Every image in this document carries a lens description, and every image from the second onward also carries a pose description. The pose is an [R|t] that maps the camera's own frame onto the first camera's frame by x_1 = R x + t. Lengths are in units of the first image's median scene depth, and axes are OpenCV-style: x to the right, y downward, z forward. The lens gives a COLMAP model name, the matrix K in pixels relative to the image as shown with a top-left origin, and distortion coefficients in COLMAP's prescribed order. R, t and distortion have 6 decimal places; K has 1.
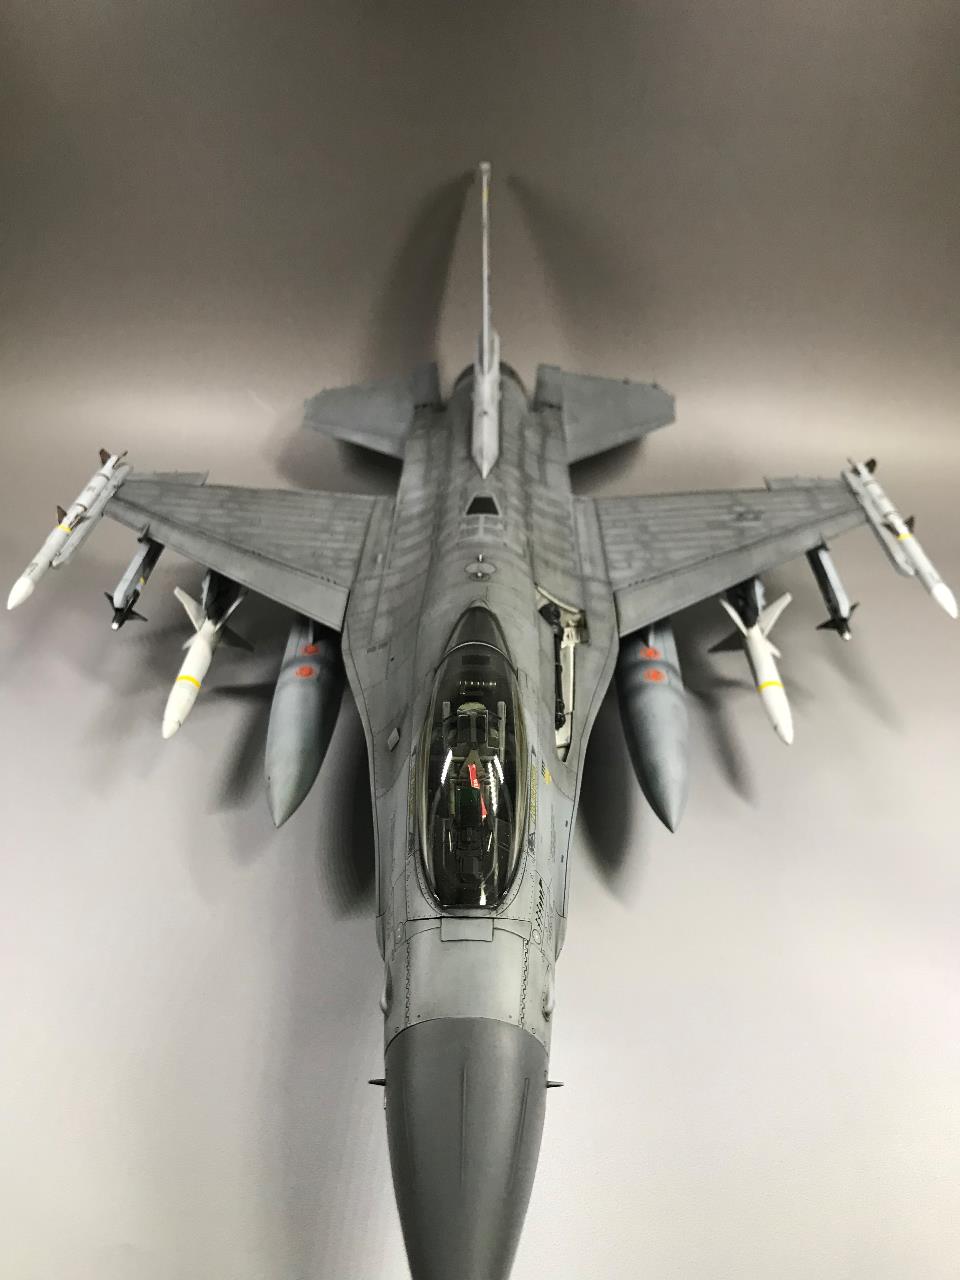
lens RADIAL K [[1075.5, 0, 485.4], [0, 1075.5, 637.8], [0, 0, 1]] dist [-0.002622, -0.017376]
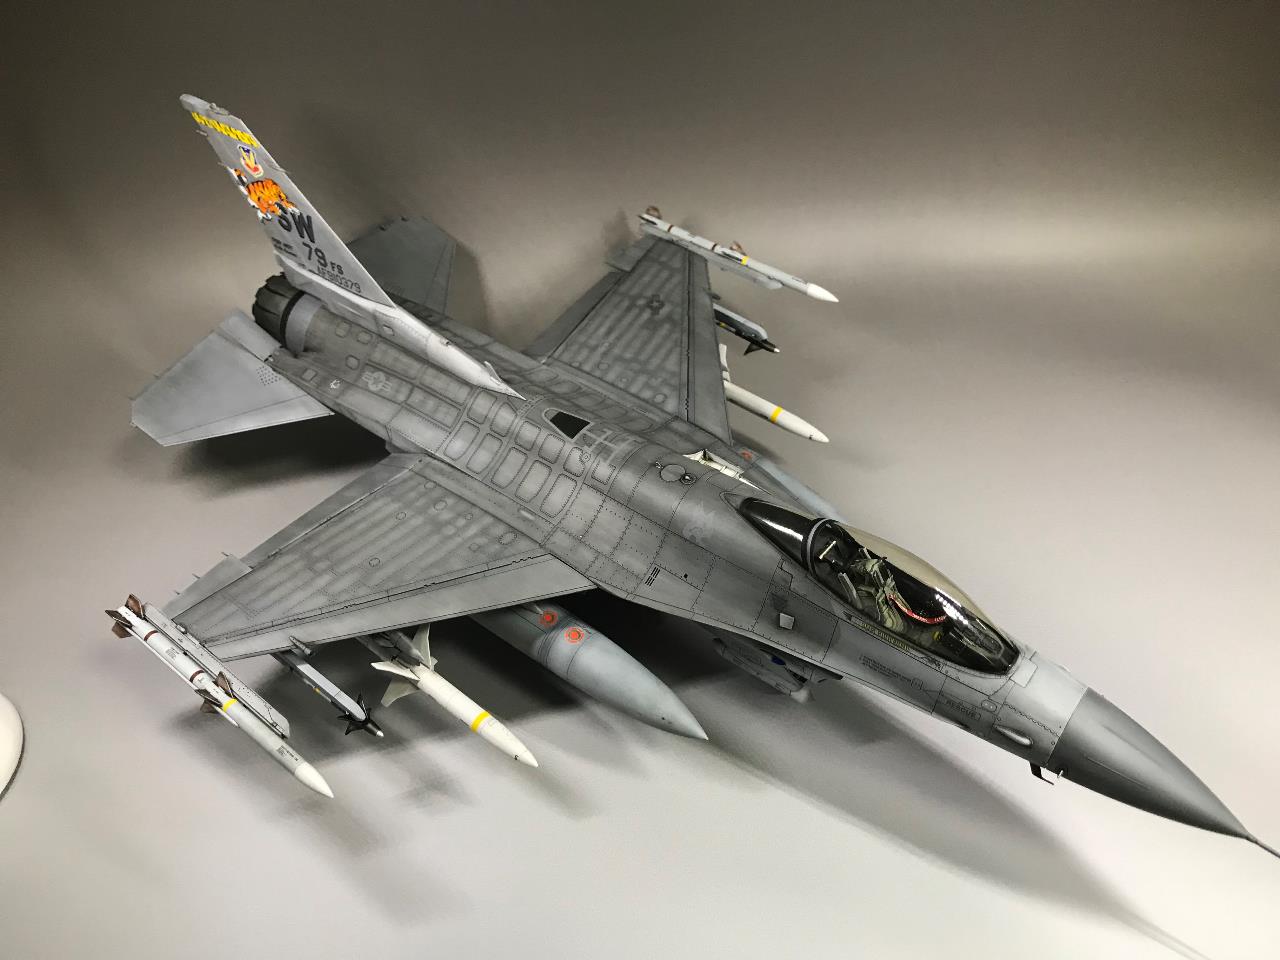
lens RADIAL K [[1075.5, 0, 640.0], [0, 1075.5, 480.0], [0, 0, 1]] dist [-0.002622, -0.017376]
pose [[0.599424, -0.589899, 0.541027, -0.575438], [0.453433, 0.807257, 0.377803, -0.444700], [-0.659613, 0.018855, 0.751369, 0.100838]]
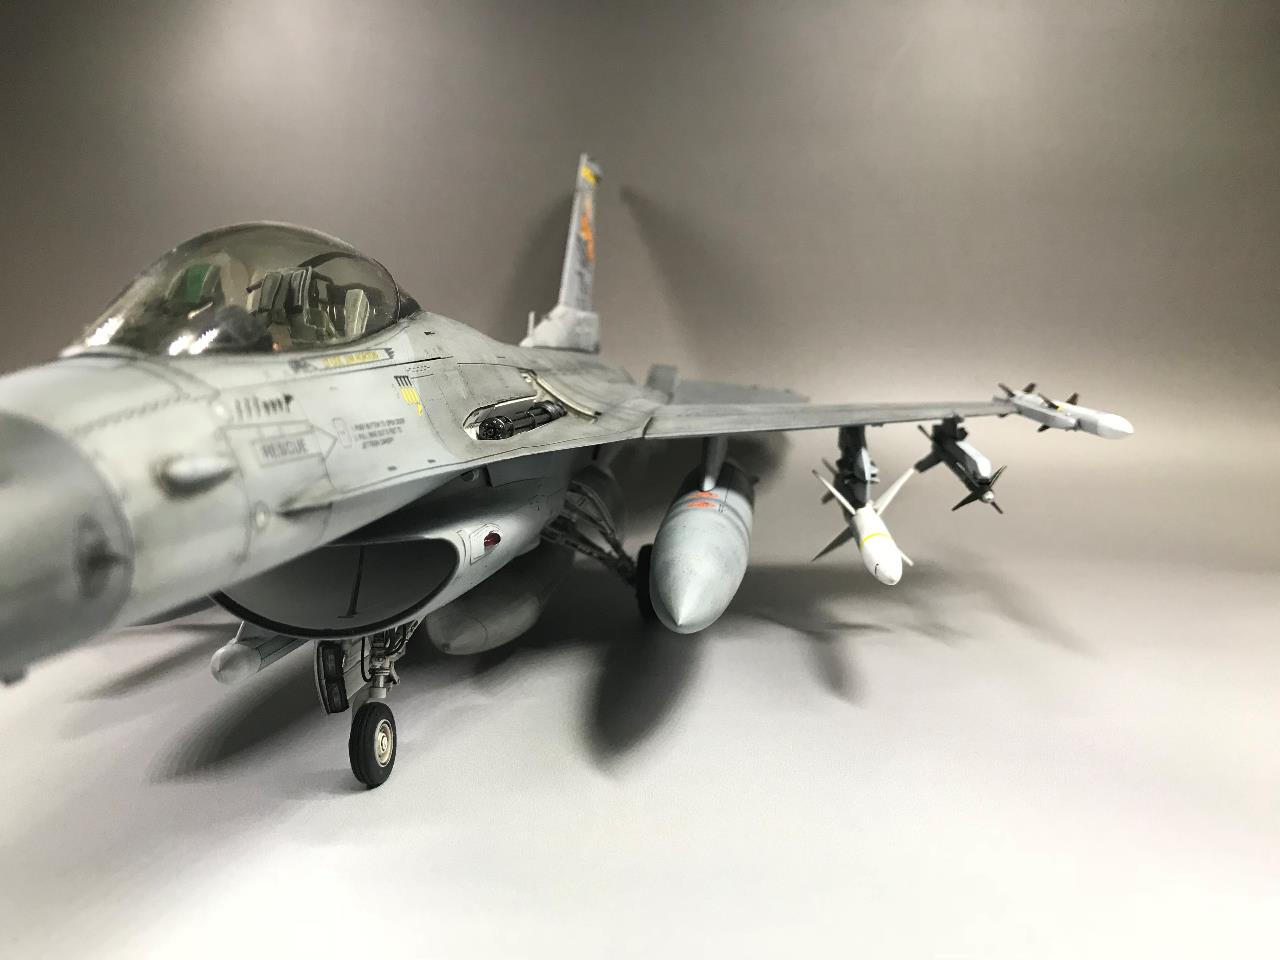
lens RADIAL K [[1067.7, 0, 642.2], [0, 1067.7, 494.2], [0, 0, 1]] dist [0.055598, -0.226731]
pose [[0.994853, -0.016834, -0.099921, 0.172055], [-0.026990, 0.906459, -0.421431, 0.294903], [0.097668, 0.421959, 0.901339, 0.323468]]
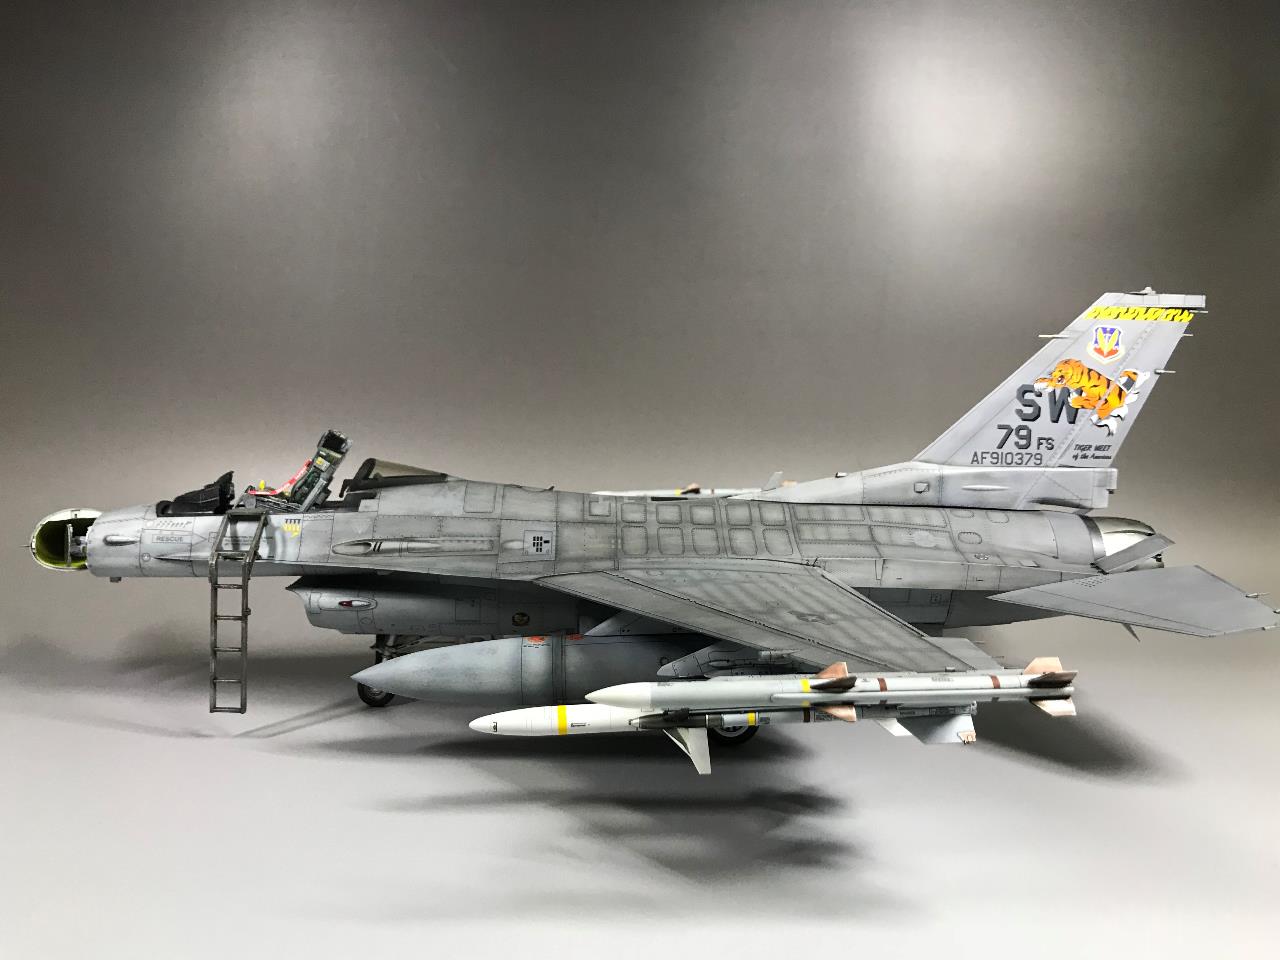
lens RADIAL K [[1067.7, 0, 642.2], [0, 1067.7, 494.2], [0, 0, 1]] dist [0.055598, -0.226731]
pose [[0.072634, 0.145724, -0.986655, 1.017746], [-0.546777, 0.833174, 0.082803, -0.192515], [0.834122, 0.533466, 0.140195, 0.787052]]
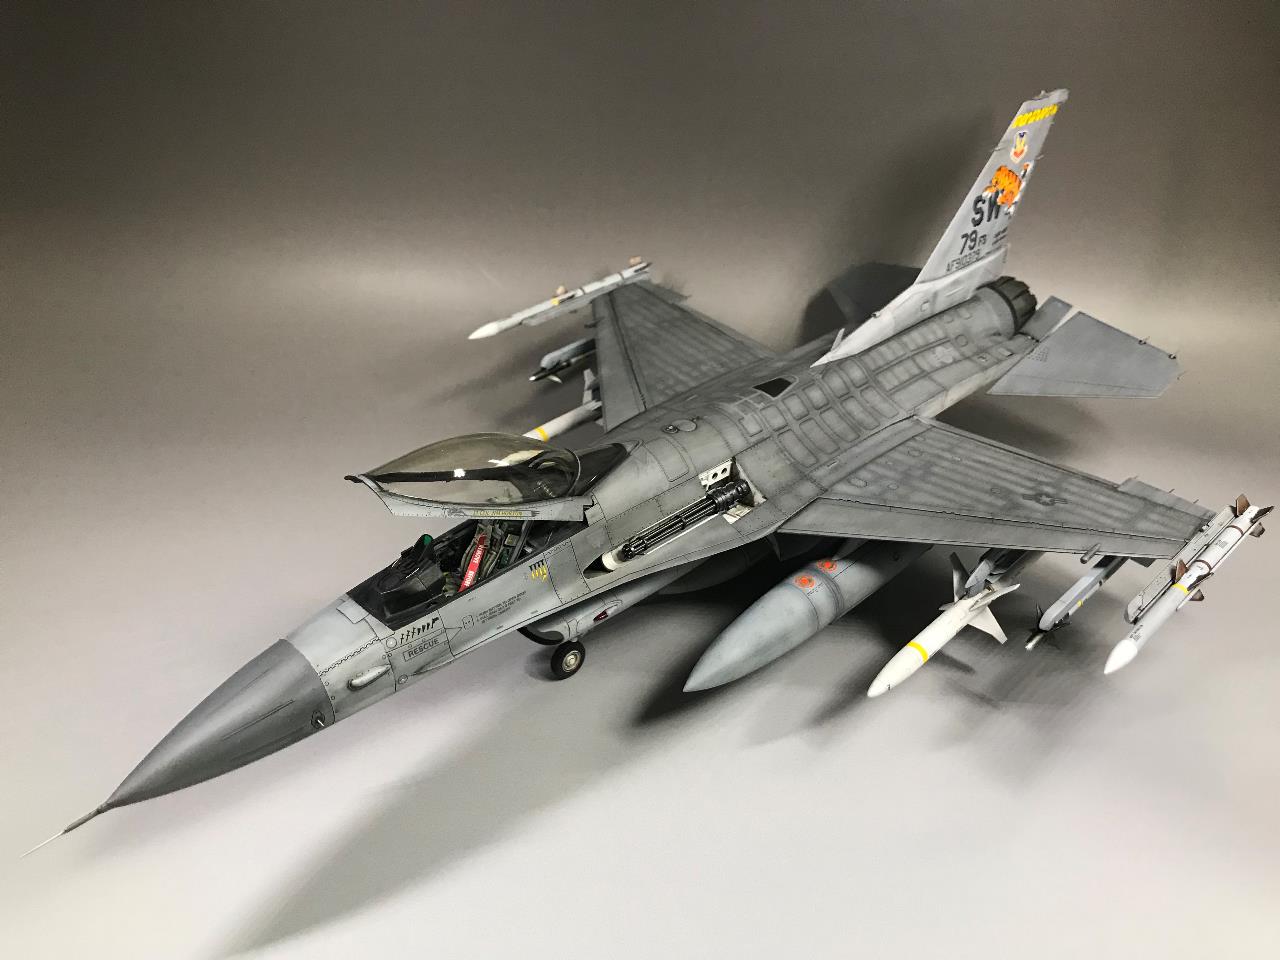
lens RADIAL K [[1072.8, 0, 637.2], [0, 1072.8, 507.1], [0, 0, 1]] dist [-0.046836, -0.008479]
pose [[0.702601, 0.400799, -0.587973, 0.577245], [-0.378763, 0.910153, 0.167812, -0.134535], [0.602404, 0.104798, 0.791282, 0.041547]]
